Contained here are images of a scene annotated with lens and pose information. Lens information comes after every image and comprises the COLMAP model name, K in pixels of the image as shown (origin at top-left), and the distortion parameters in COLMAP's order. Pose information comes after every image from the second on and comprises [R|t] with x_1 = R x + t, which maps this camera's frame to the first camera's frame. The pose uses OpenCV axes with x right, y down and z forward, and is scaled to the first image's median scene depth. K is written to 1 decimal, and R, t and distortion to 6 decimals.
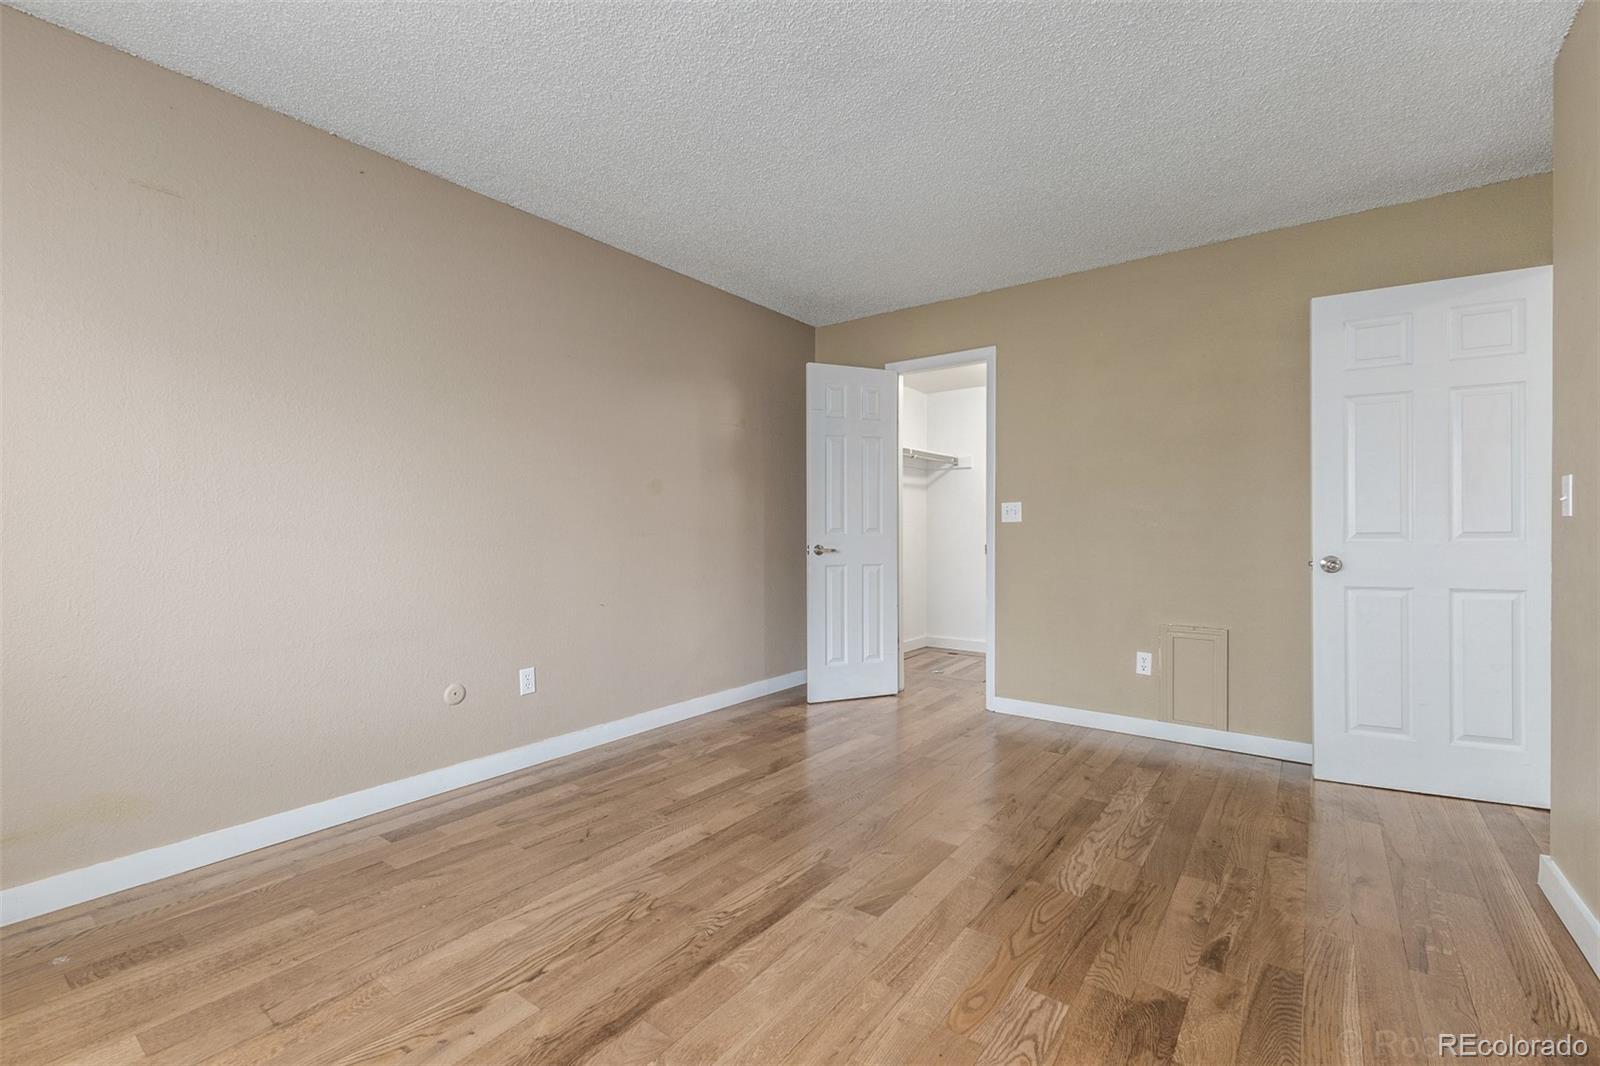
lens RADIAL K [[689.7, 0, 799.9], [0, 689.7, 532.4], [0, 0, 1]] dist [0.010085, -0.002297]
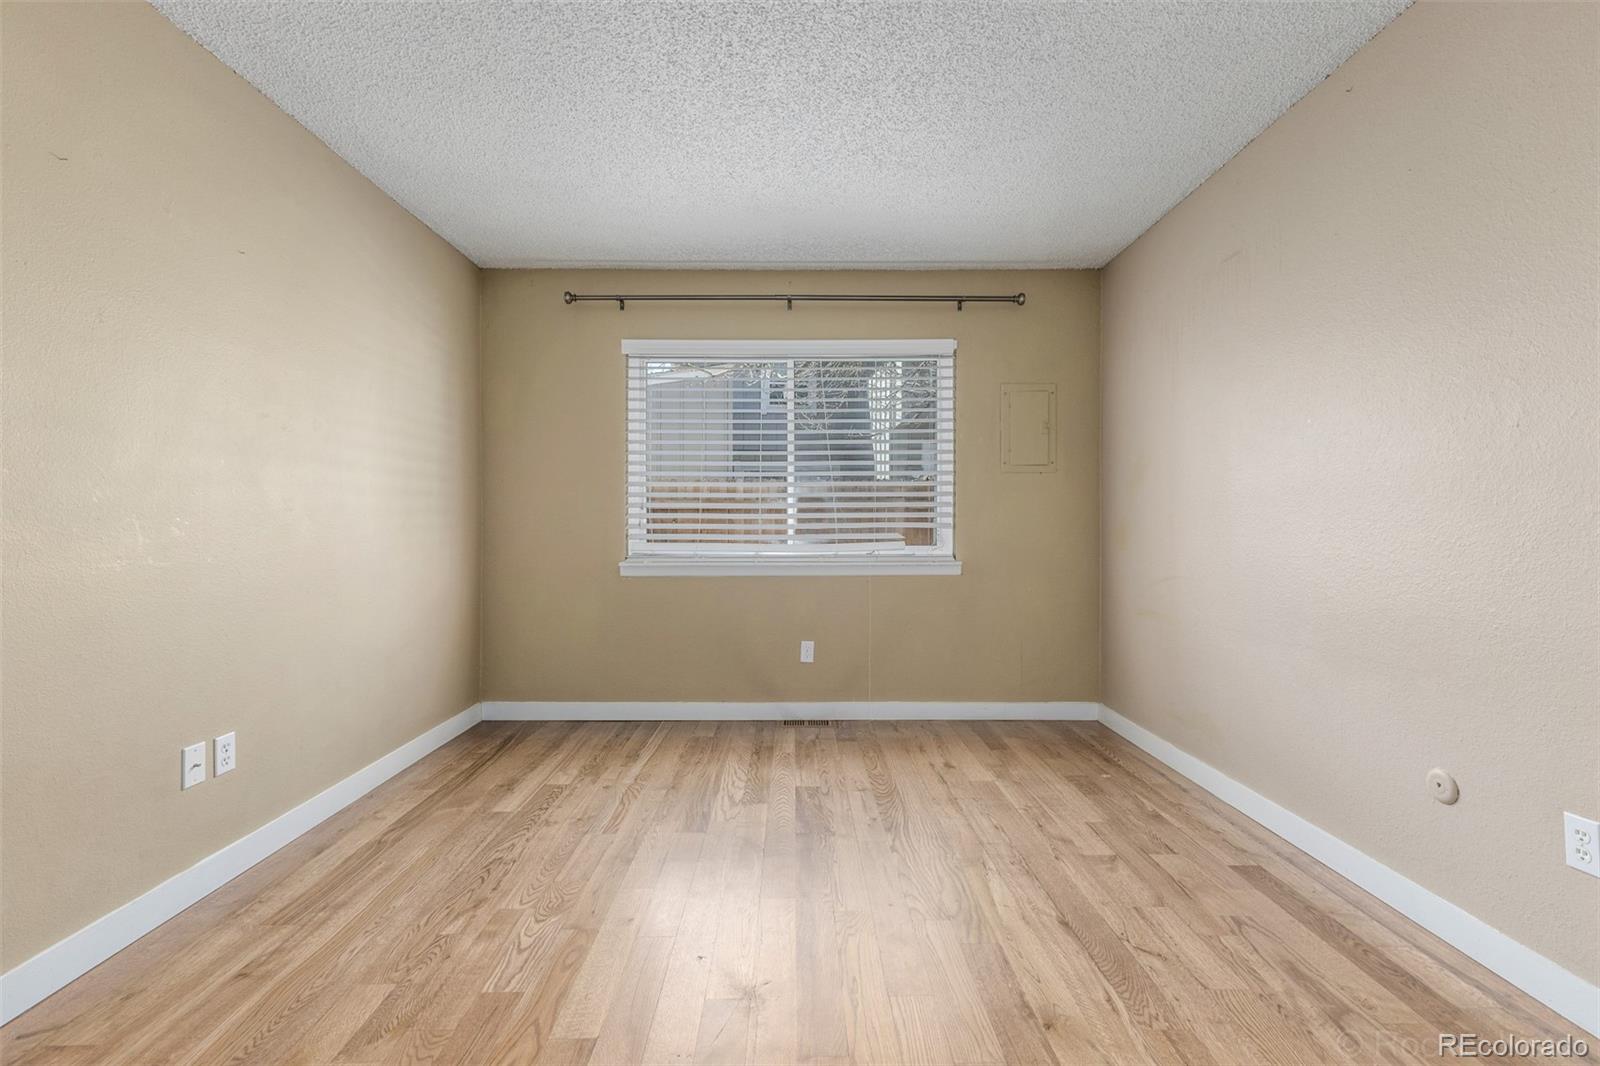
lens RADIAL K [[689.7, 0, 799.3], [0, 689.7, 530.0], [0, 0, 1]] dist [0.010085, -0.002297]
pose [[-0.796915, 0.002768, -0.604085, 0.431753], [-0.000107, 0.999989, 0.004723, -0.001203], [0.604091, 0.003829, -0.796906, 1.435199]]
